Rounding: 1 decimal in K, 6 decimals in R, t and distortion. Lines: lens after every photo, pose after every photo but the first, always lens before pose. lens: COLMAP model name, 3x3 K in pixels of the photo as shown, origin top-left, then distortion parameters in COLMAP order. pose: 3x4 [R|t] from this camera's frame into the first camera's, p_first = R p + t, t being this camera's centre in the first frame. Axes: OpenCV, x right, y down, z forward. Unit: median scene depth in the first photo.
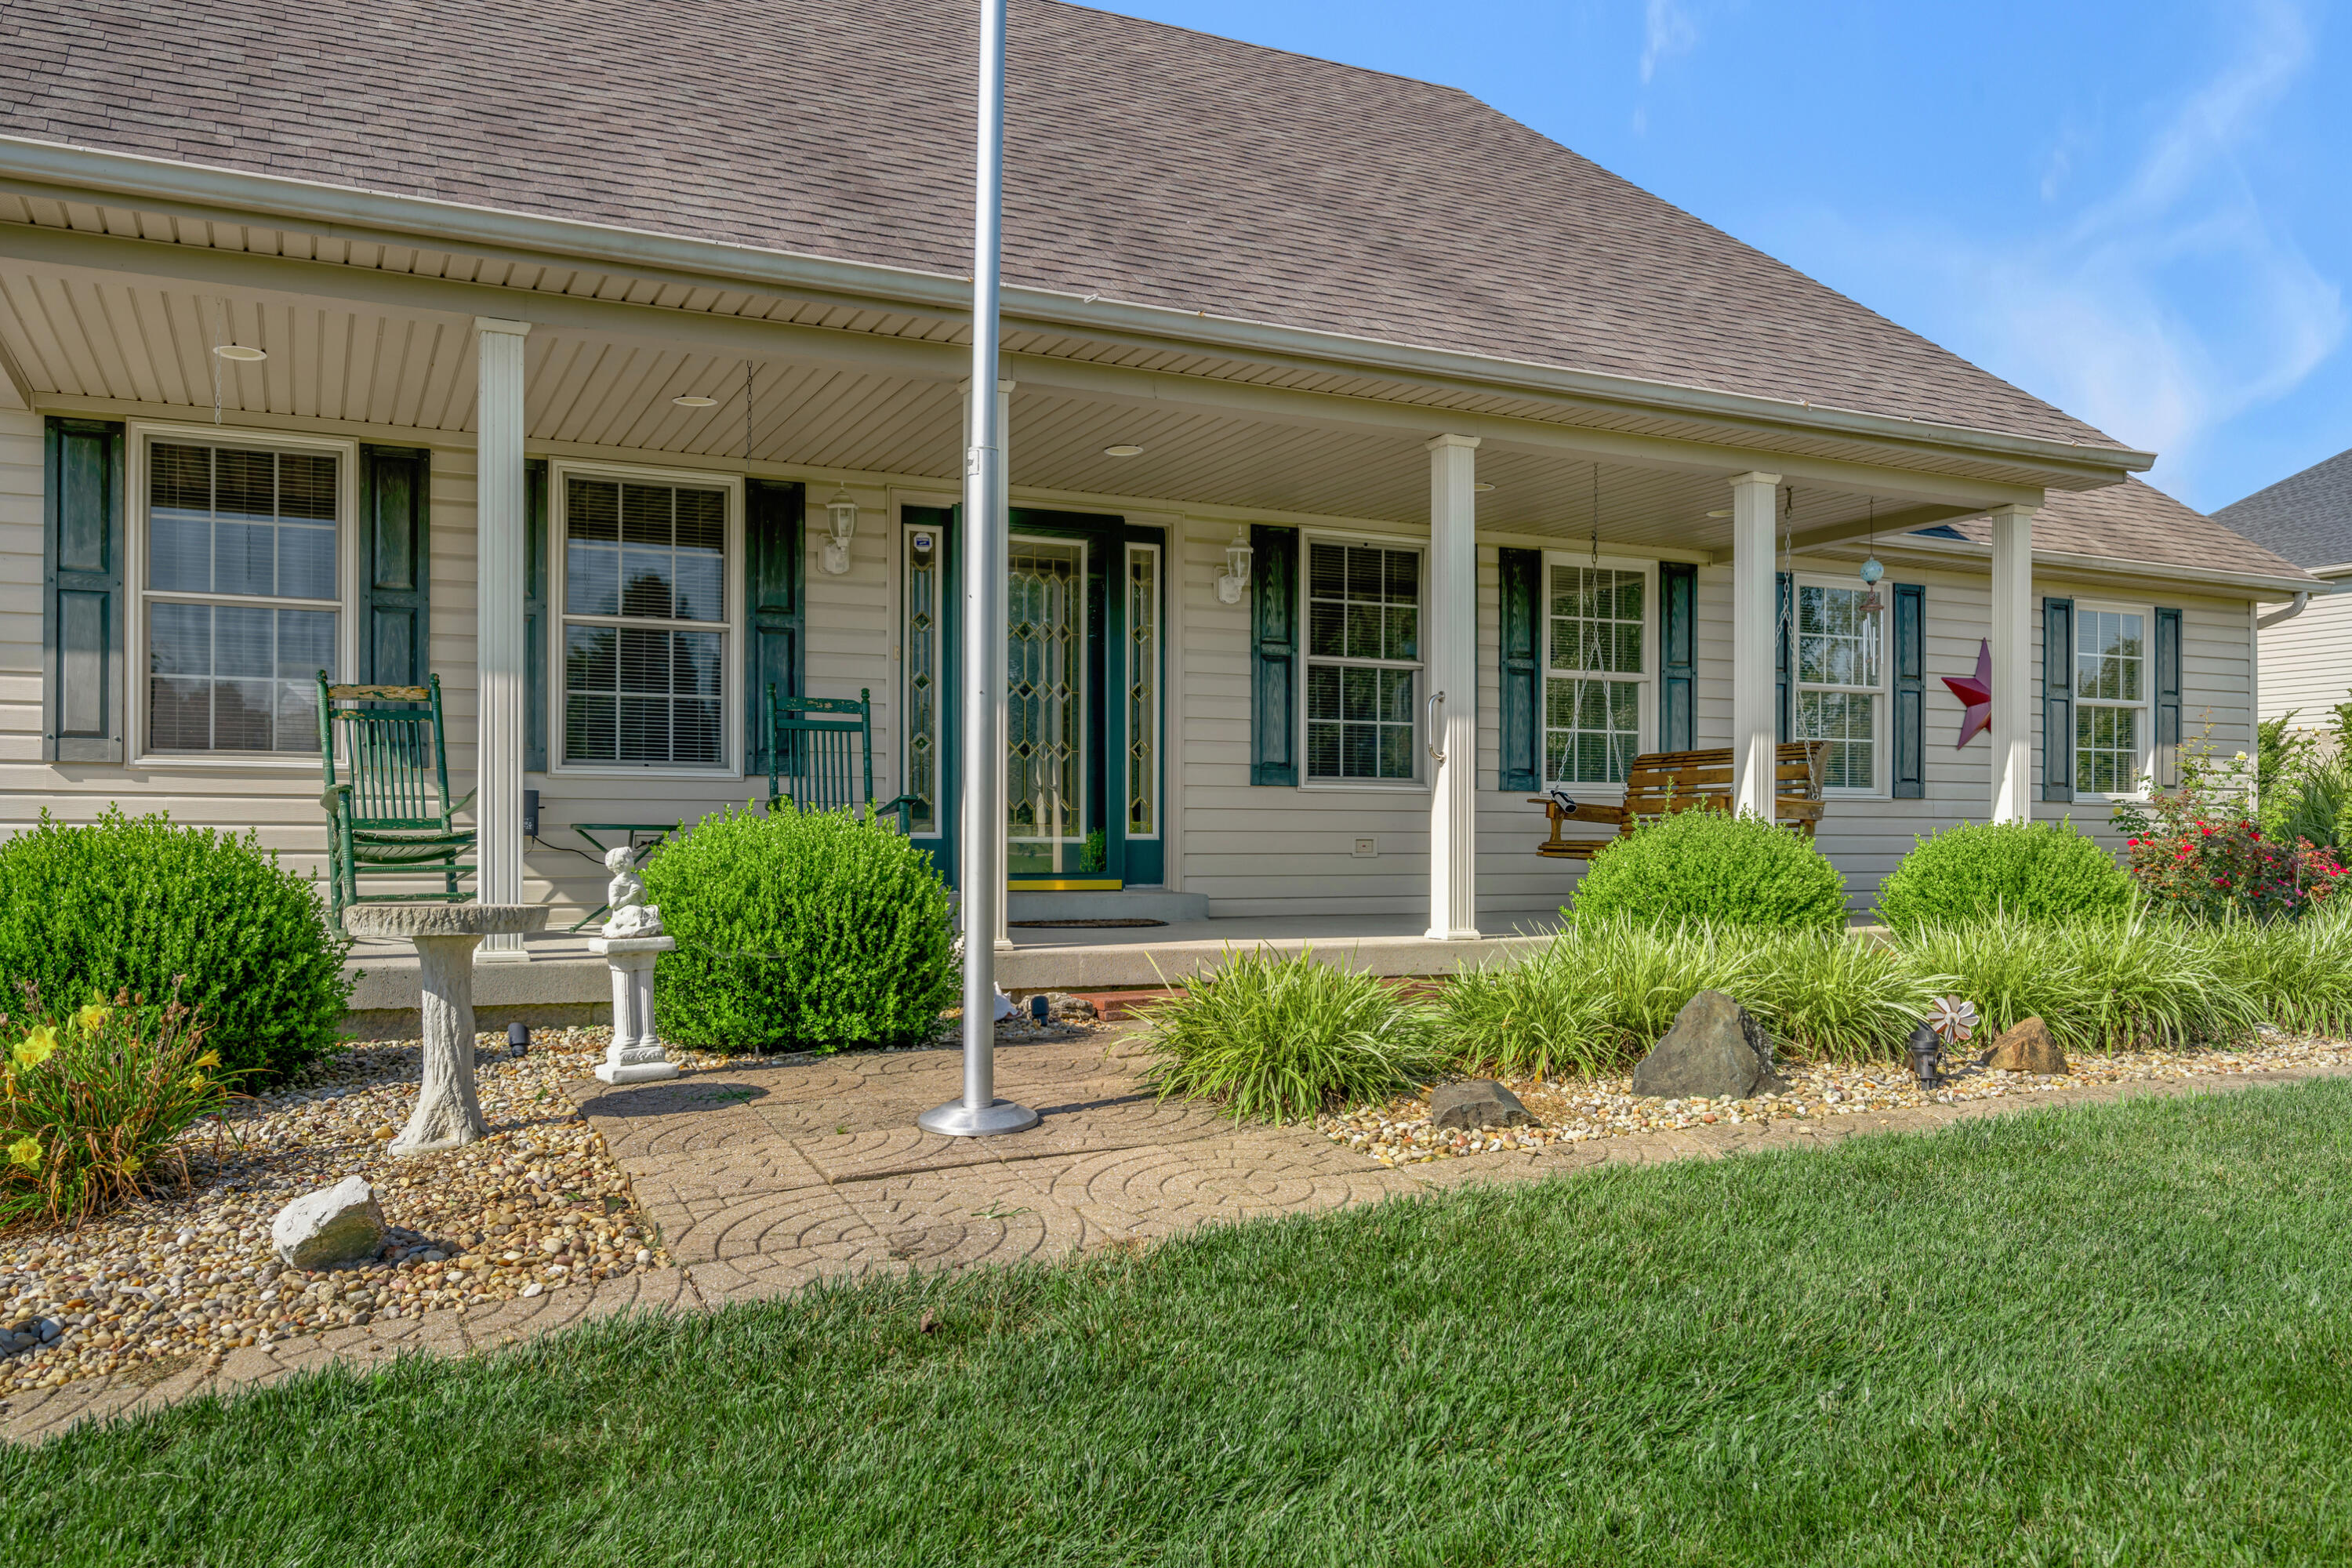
lens RADIAL K [[1752.0, 0, 1176.0], [0, 1752.0, 784.0], [0, 0, 1]] dist [0.057466, -0.000894]
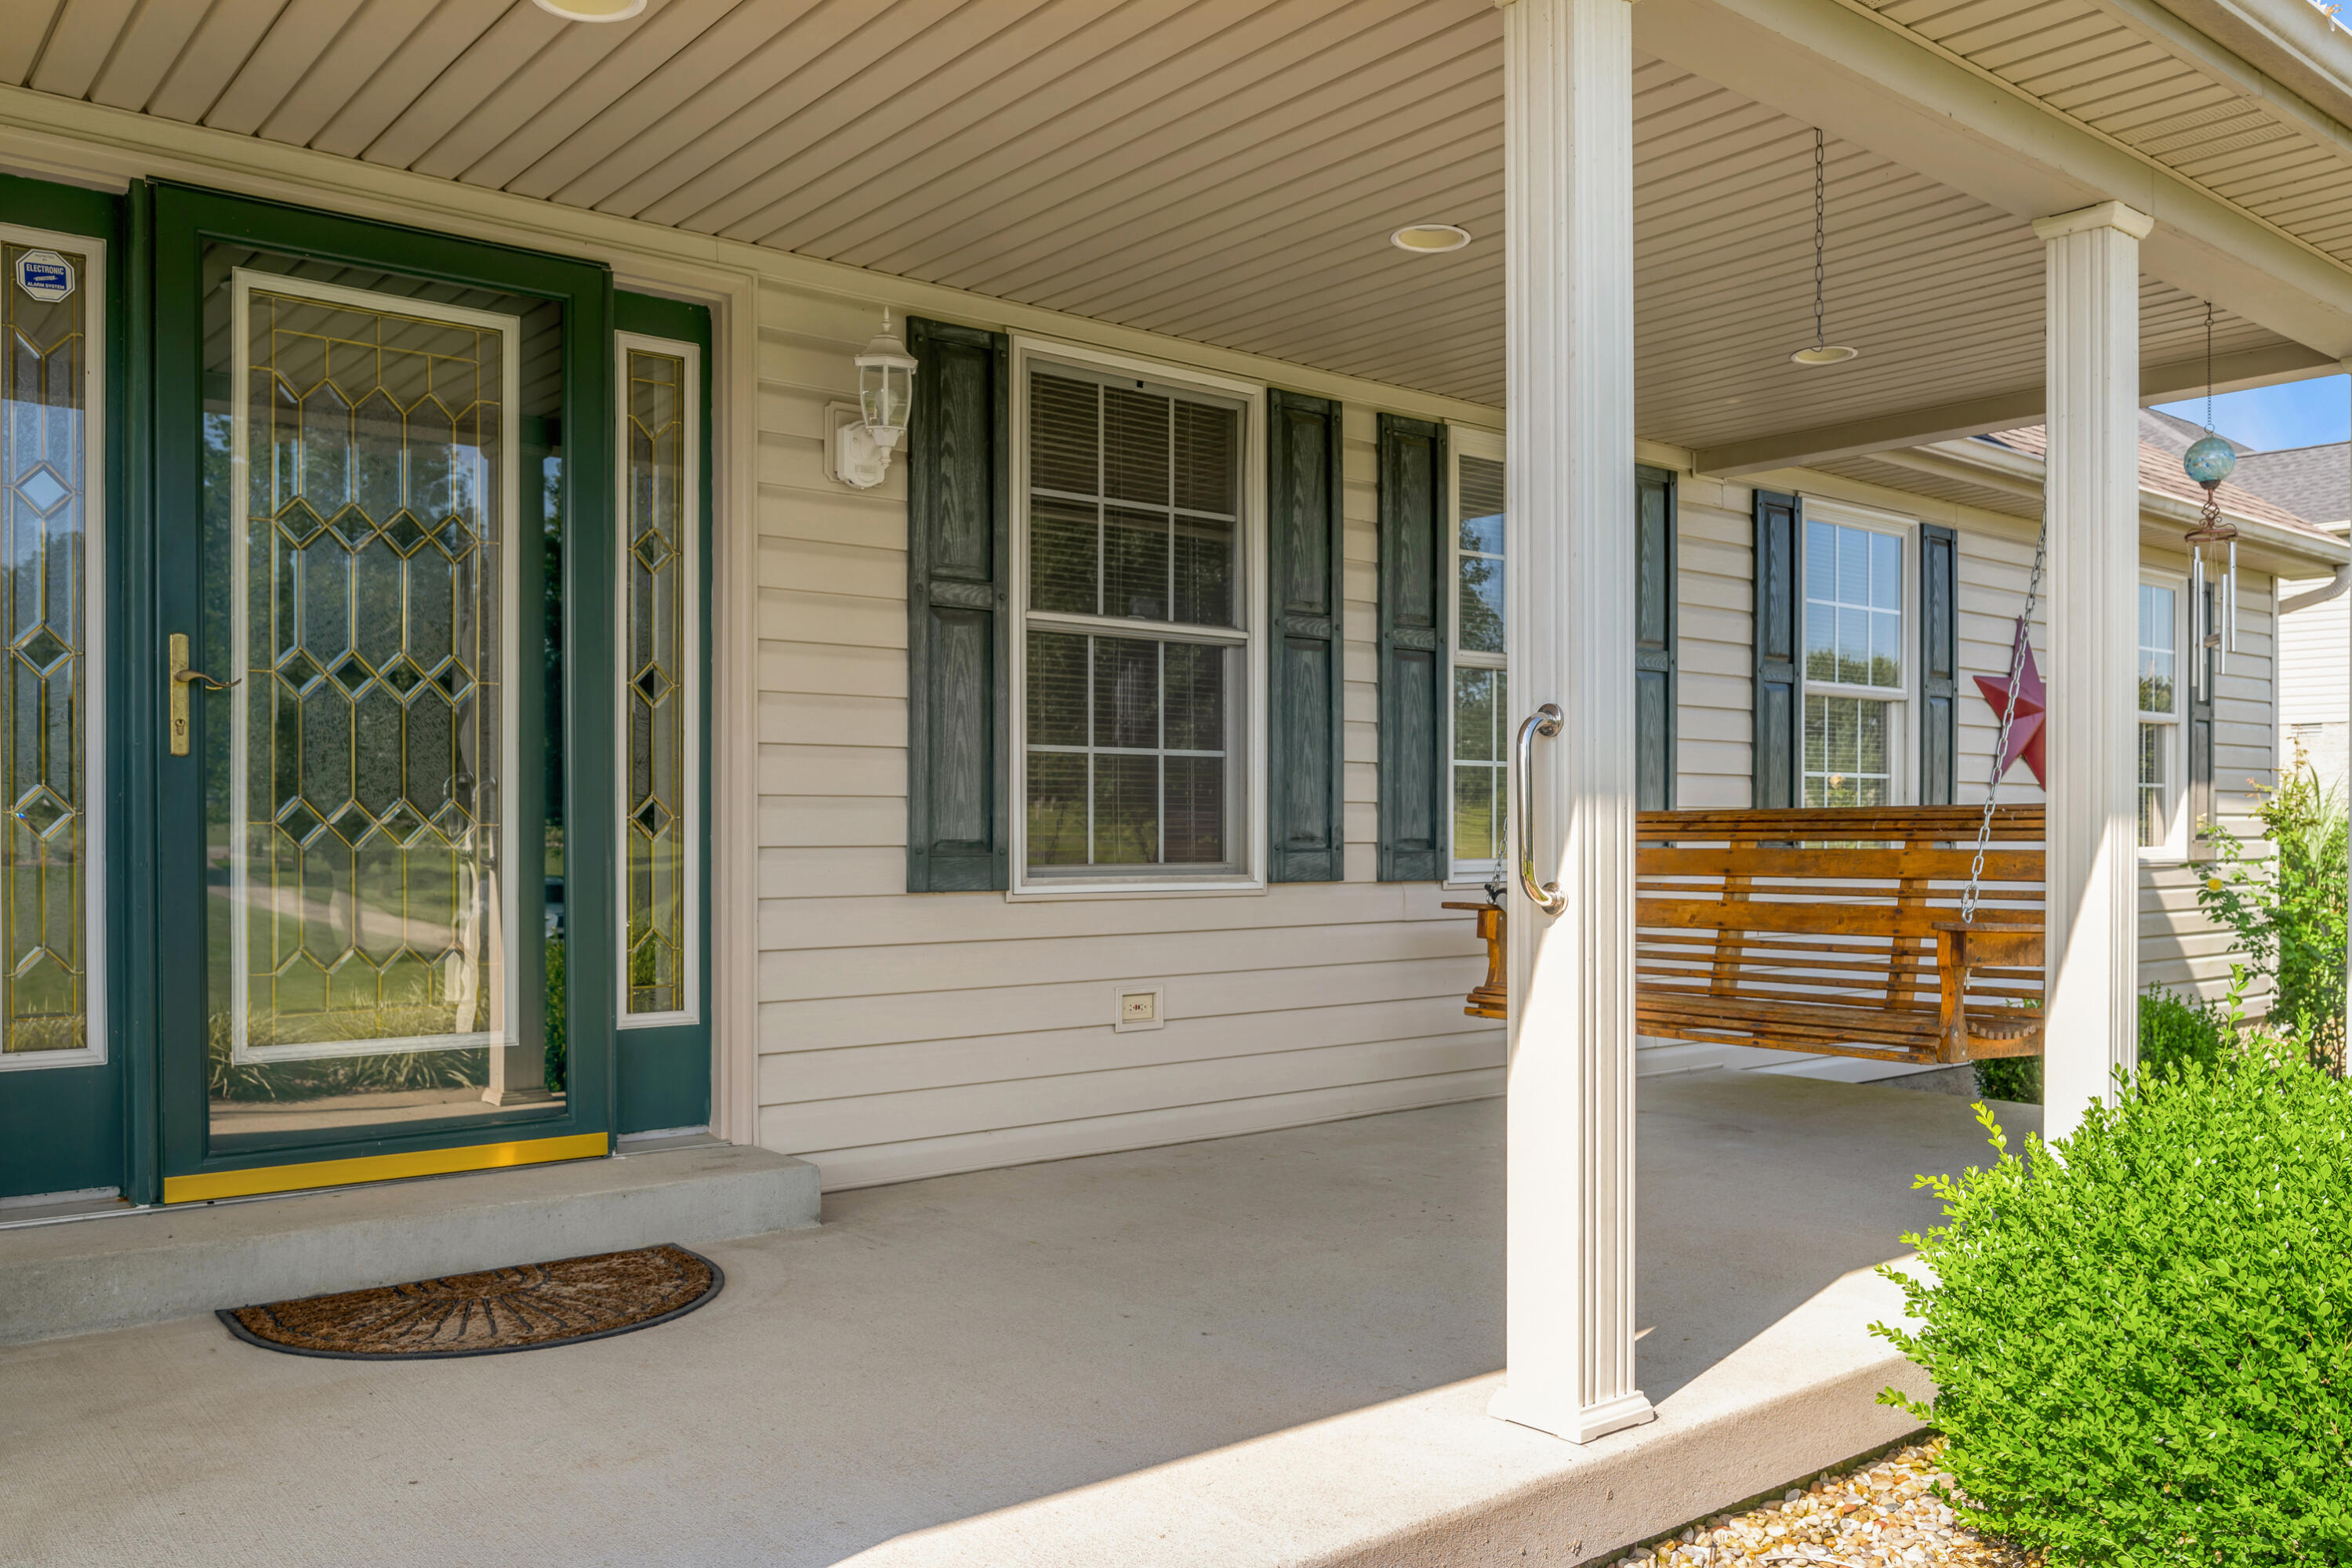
lens RADIAL K [[1931.1, 0, 1224.7], [0, 1931.1, 827.0], [0, 0, 1]] dist [0.005043, -0.003516]
pose [[0.965772, -0.002902, 0.259375, -0.007773], [-0.004882, 0.999557, 0.029364, -0.031025], [-0.259346, -0.029625, 0.965330, 0.492156]]
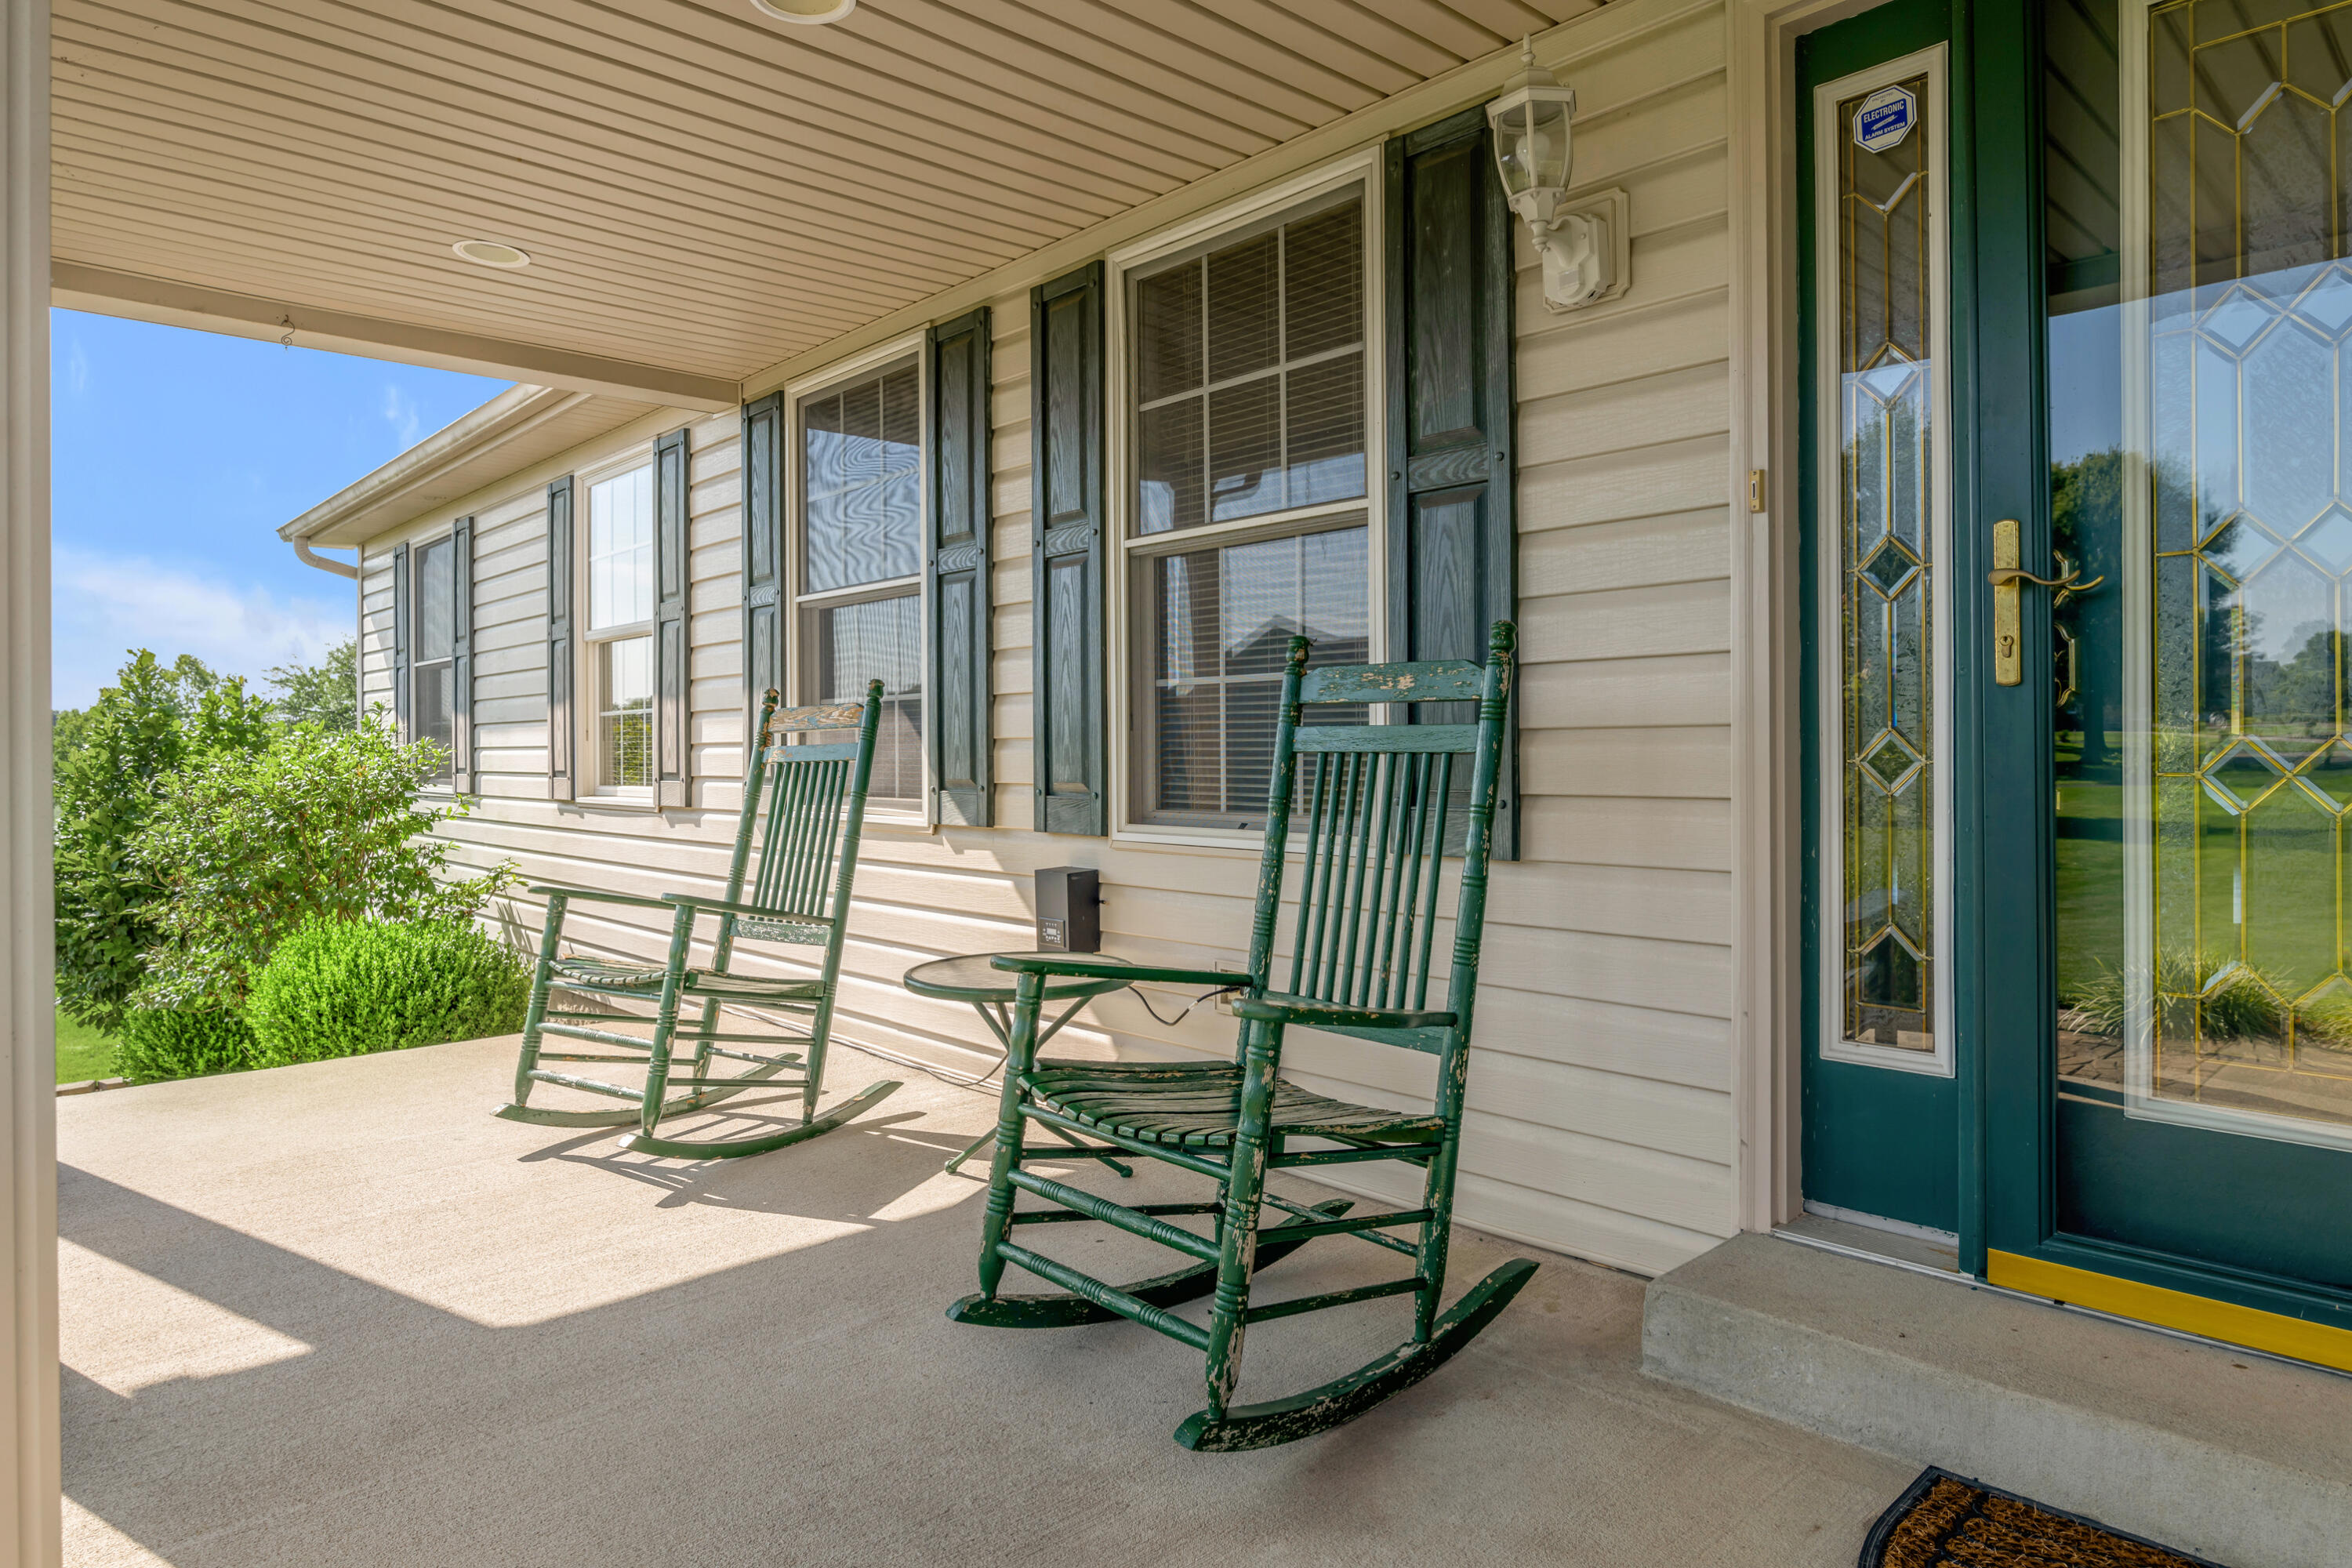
lens RADIAL K [[1432.0, 0, 1181.8], [0, 1432.0, 750.0], [0, 0, 1]] dist [-0.001448, 0.002353]
pose [[0.307726, -0.007283, -0.951447, 0.054885], [0.036140, 0.999339, 0.004039, -0.028666], [0.950788, -0.035628, 0.307786, 0.737714]]
